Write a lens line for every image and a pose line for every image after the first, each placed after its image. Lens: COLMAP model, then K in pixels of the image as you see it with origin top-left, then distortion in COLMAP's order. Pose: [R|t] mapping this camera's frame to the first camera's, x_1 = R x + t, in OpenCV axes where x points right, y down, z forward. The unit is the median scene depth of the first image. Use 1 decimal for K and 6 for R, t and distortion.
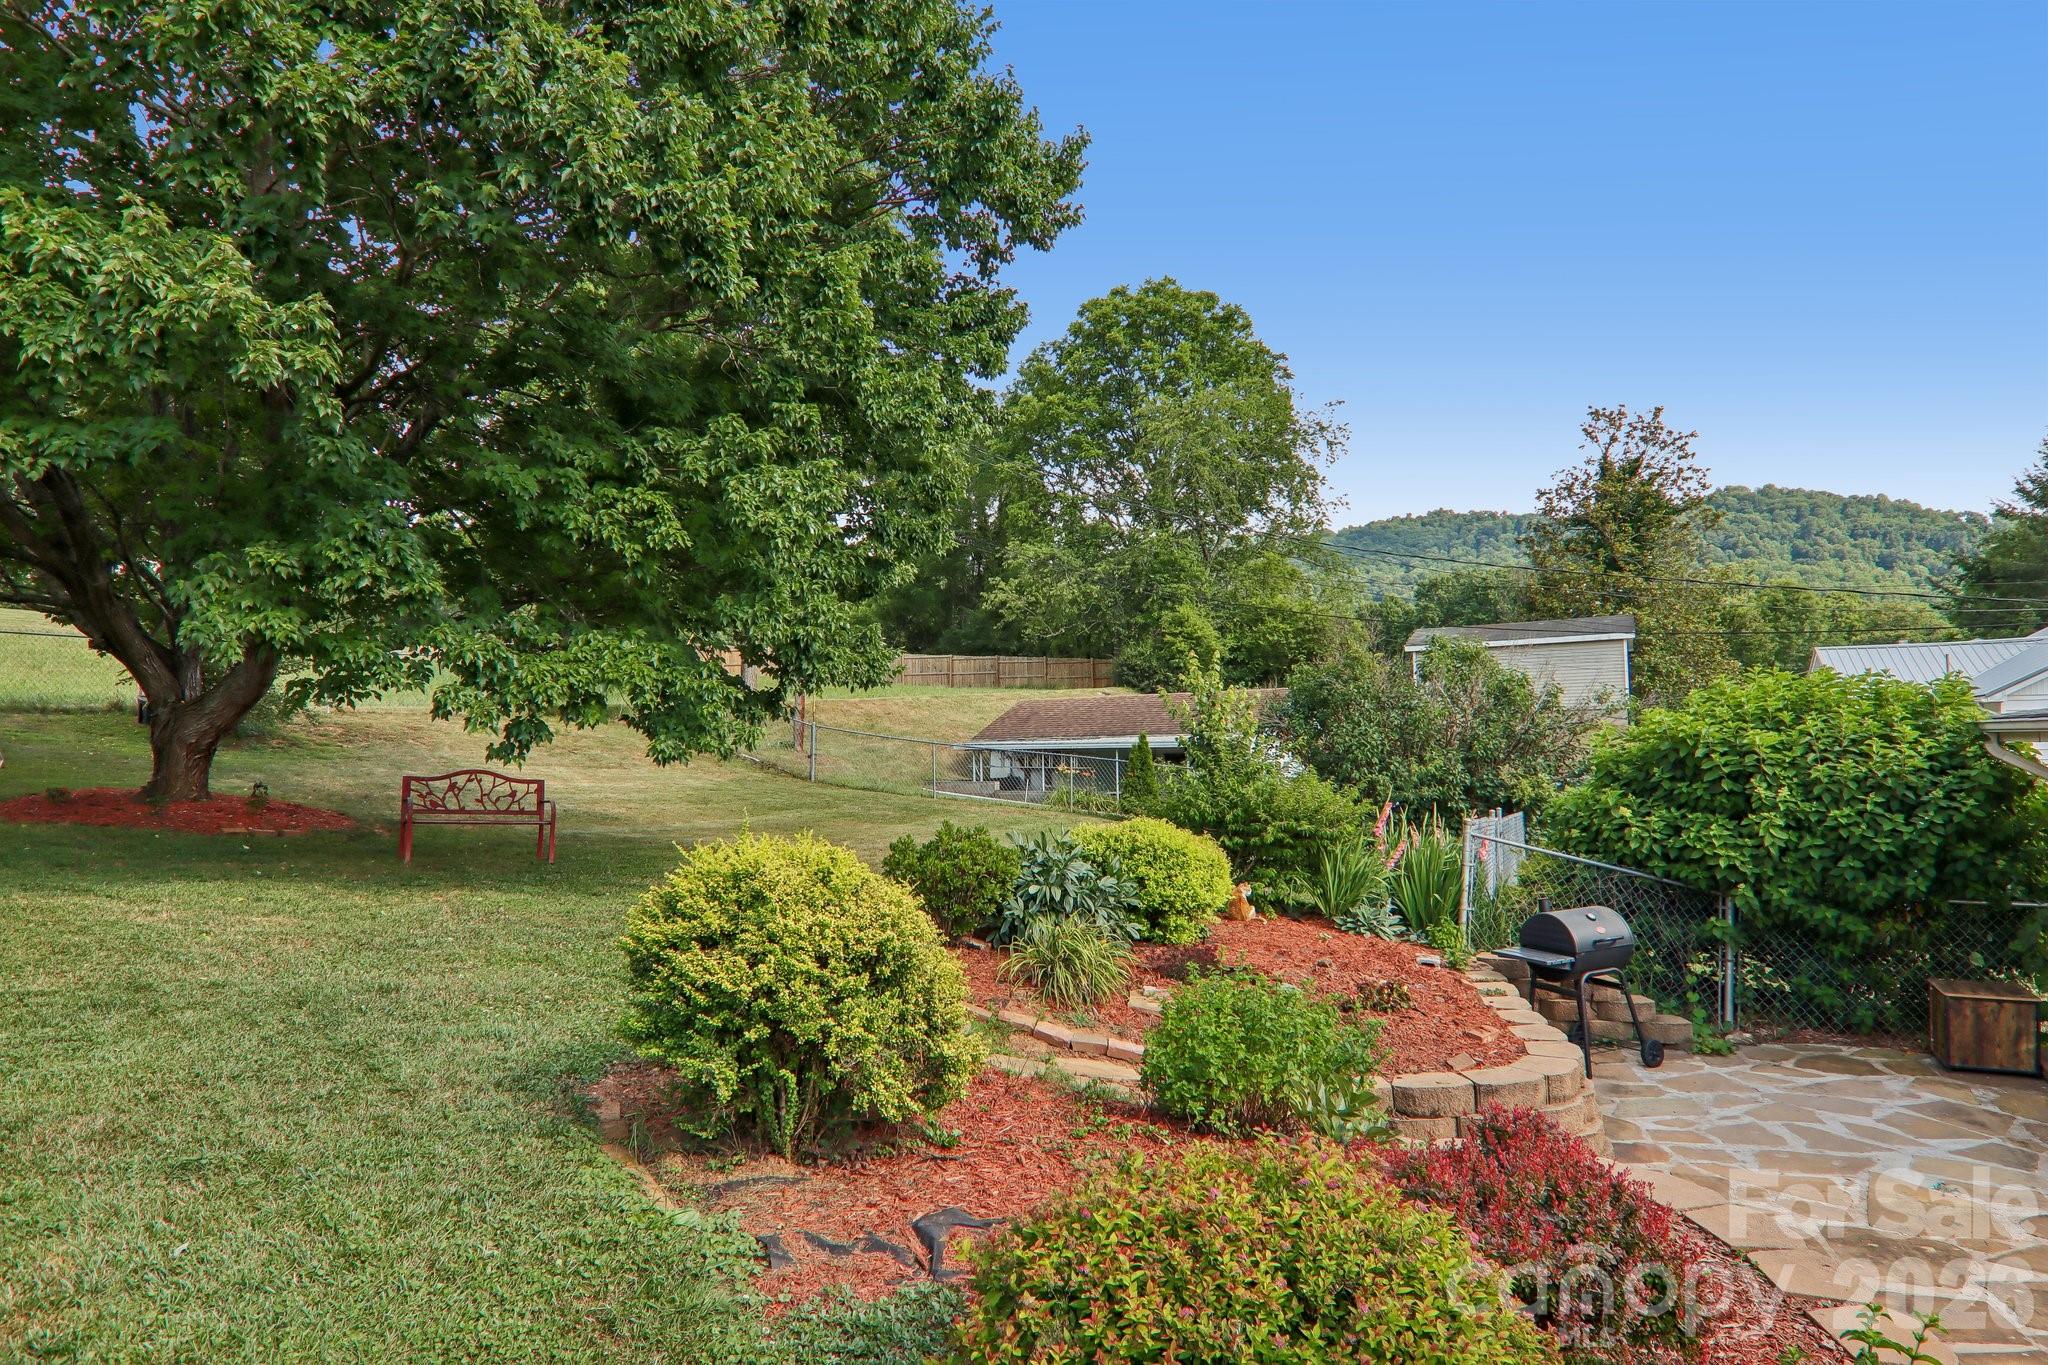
lens RADIAL K [[1125.2, 0, 1024.0], [0, 1125.2, 682.5], [0, 0, 1]] dist [0.003291, -0.013928]
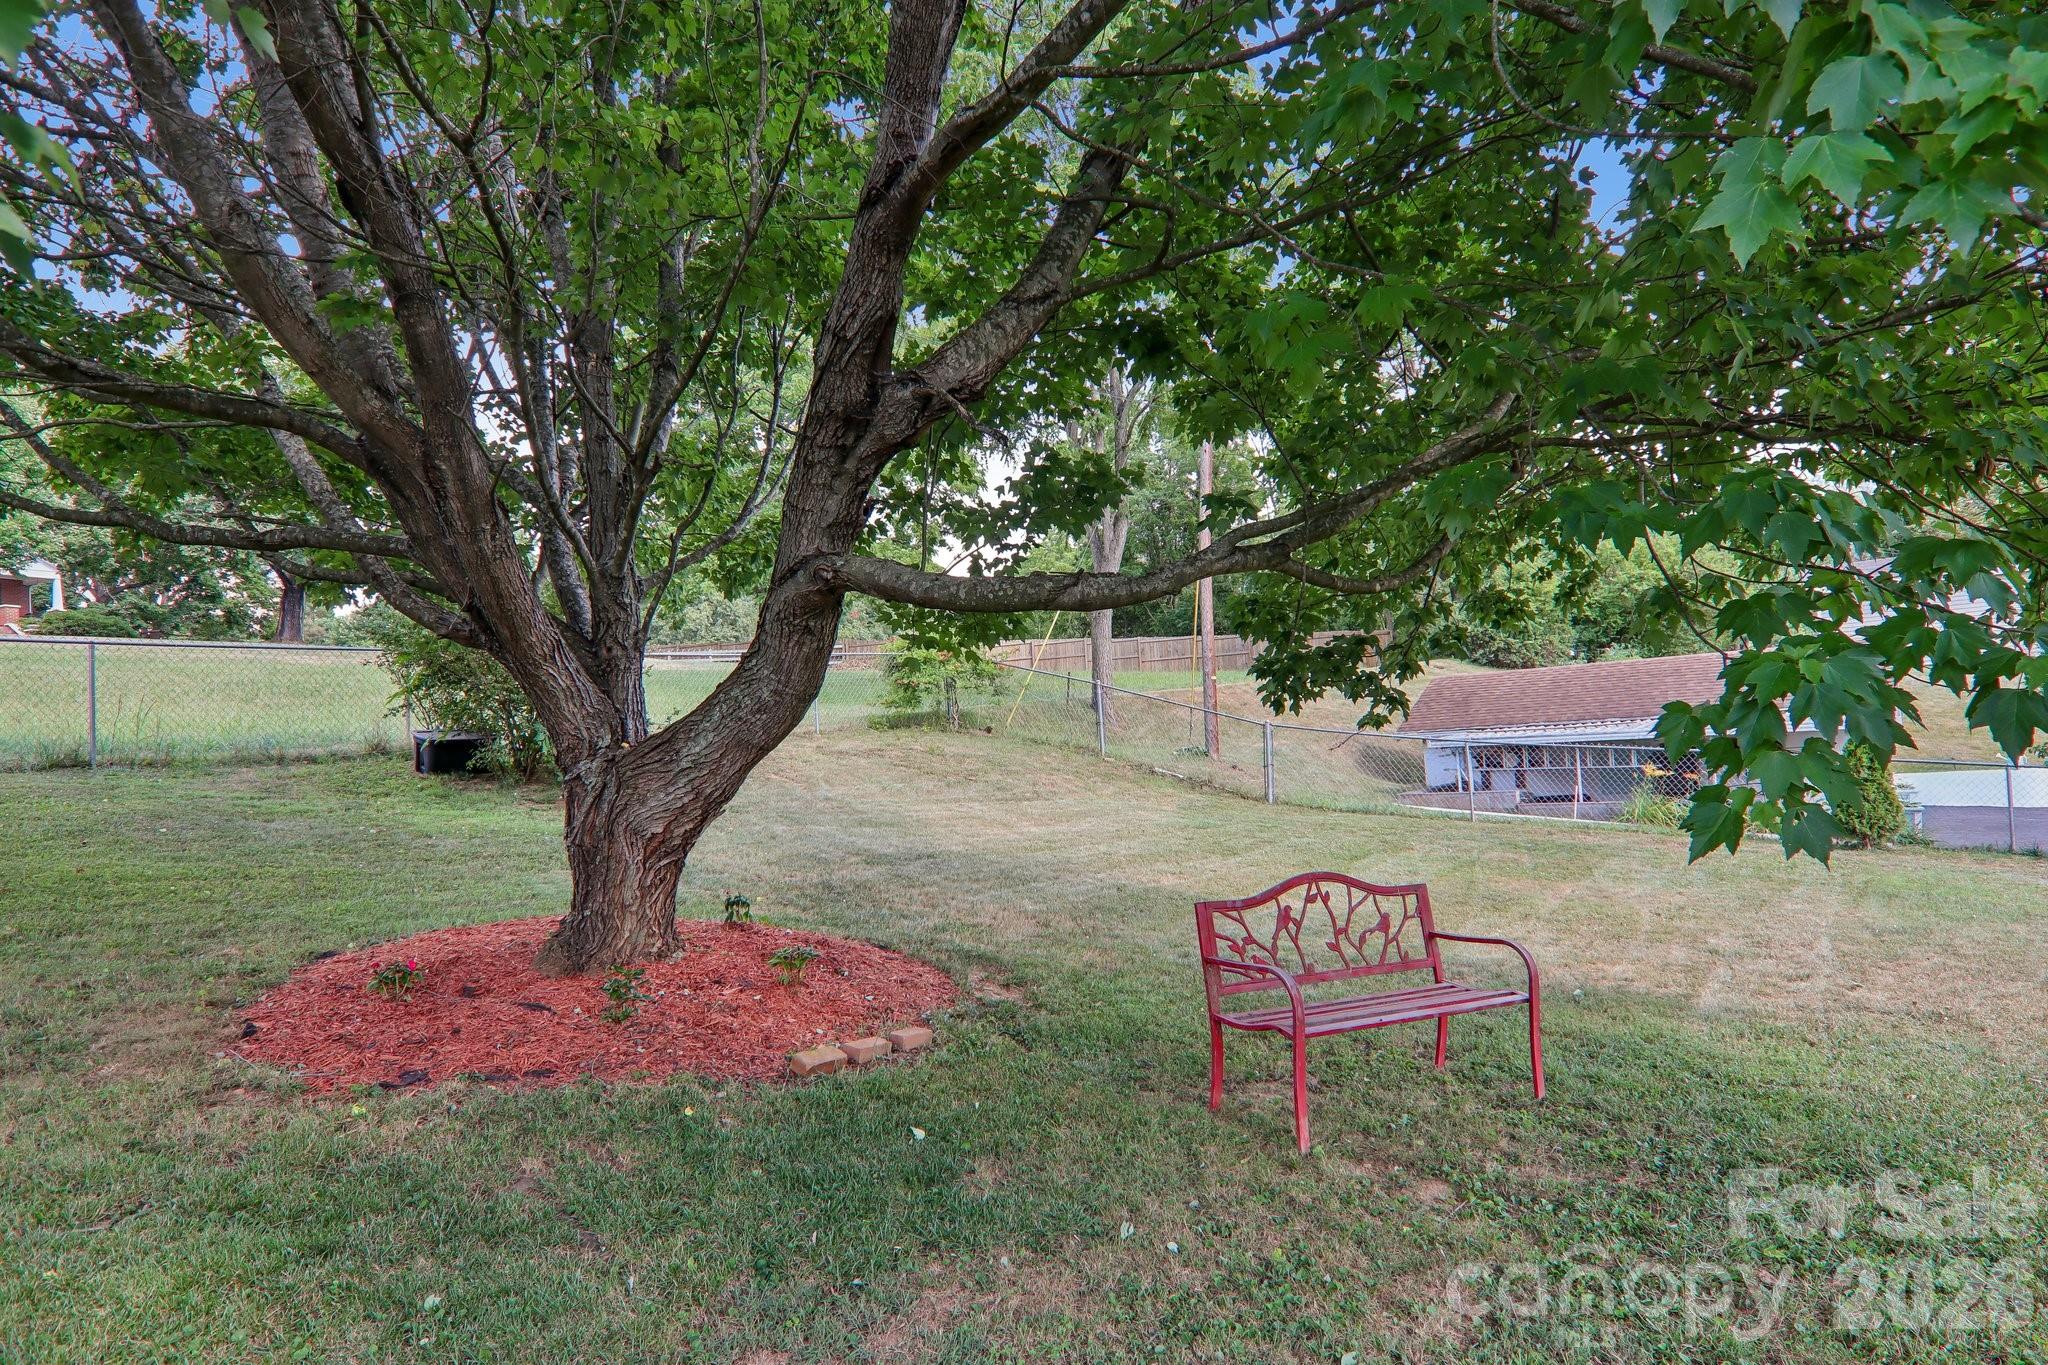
lens RADIAL K [[1125.2, 0, 1024.0], [0, 1125.2, 682.5], [0, 0, 1]] dist [0.003291, -0.013928]
pose [[0.993262, -0.053540, -0.102781, -0.537229], [0.054541, 0.998487, 0.006953, -0.002531], [0.102253, -0.012512, 0.994680, 0.558150]]
